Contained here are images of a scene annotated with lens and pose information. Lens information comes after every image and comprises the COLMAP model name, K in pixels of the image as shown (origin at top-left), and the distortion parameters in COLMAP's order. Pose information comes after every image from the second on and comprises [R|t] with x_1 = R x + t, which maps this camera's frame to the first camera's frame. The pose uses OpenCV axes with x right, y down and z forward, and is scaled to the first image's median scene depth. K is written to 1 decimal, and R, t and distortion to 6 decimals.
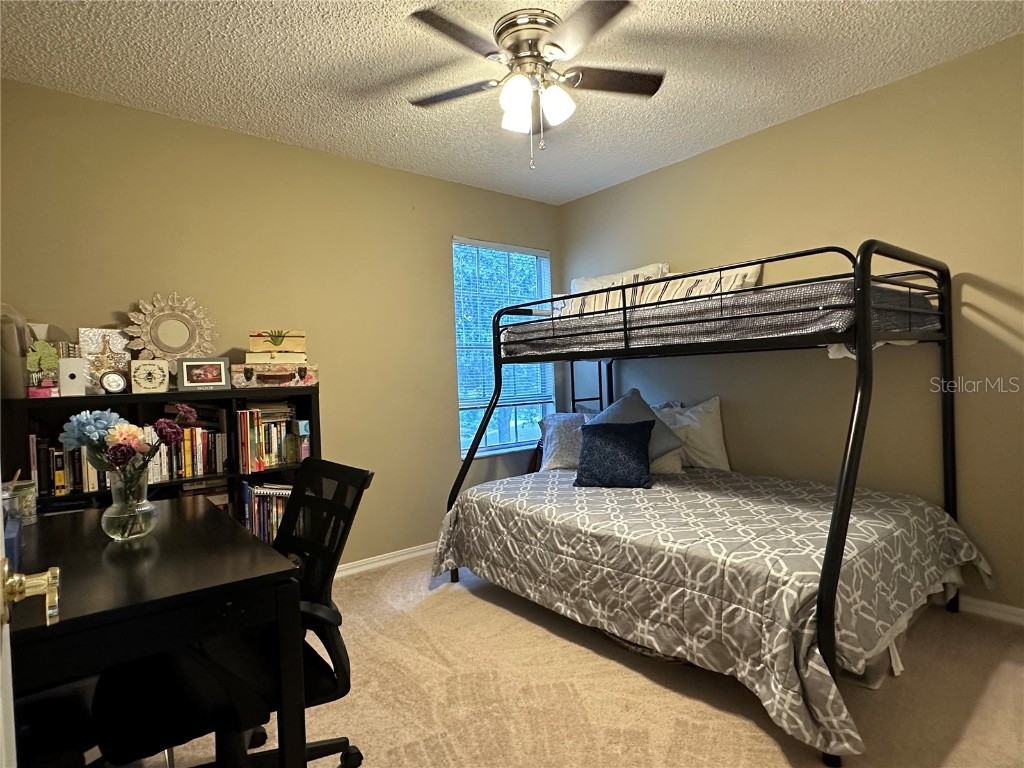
lens RADIAL K [[530.7, 0, 512.0], [0, 530.7, 384.0], [0, 0, 1]] dist [-0.001828, -0.000527]
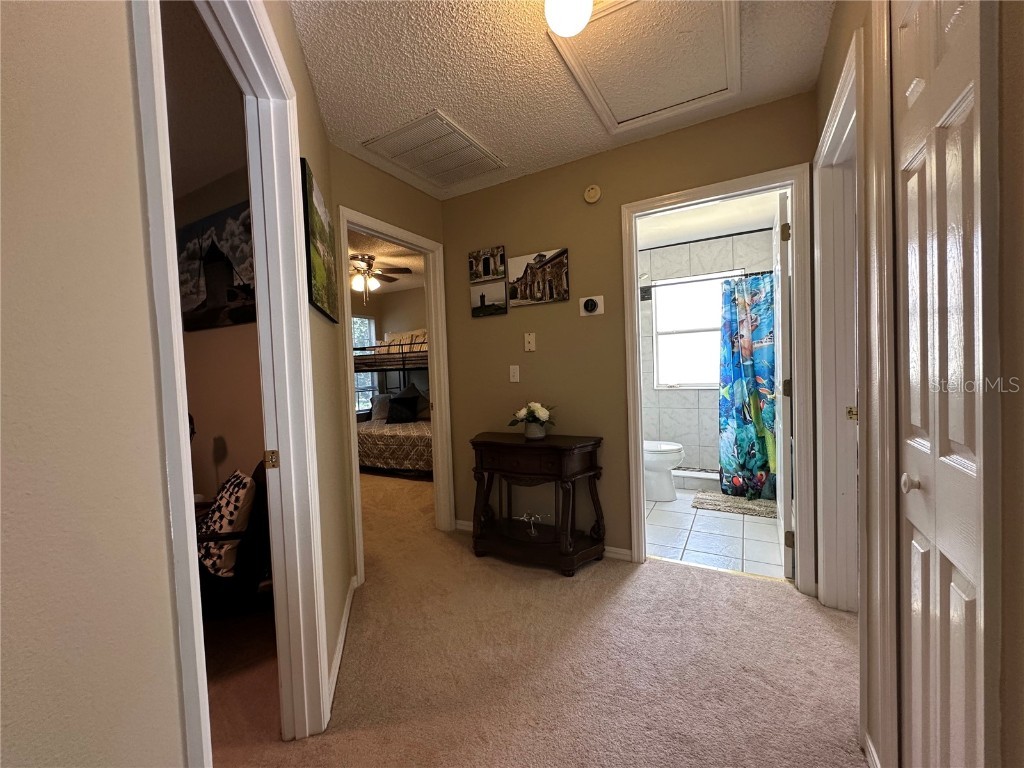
lens RADIAL K [[429.1, 0, 512.0], [0, 429.1, 384.0], [0, 0, 1]] dist [-0.003961, 0.000039]
pose [[0.937404, -0.009923, 0.348103, -0.020555], [0.007812, 0.999942, 0.007467, 0.001932], [-0.348156, -0.004280, 0.937427, -0.985432]]
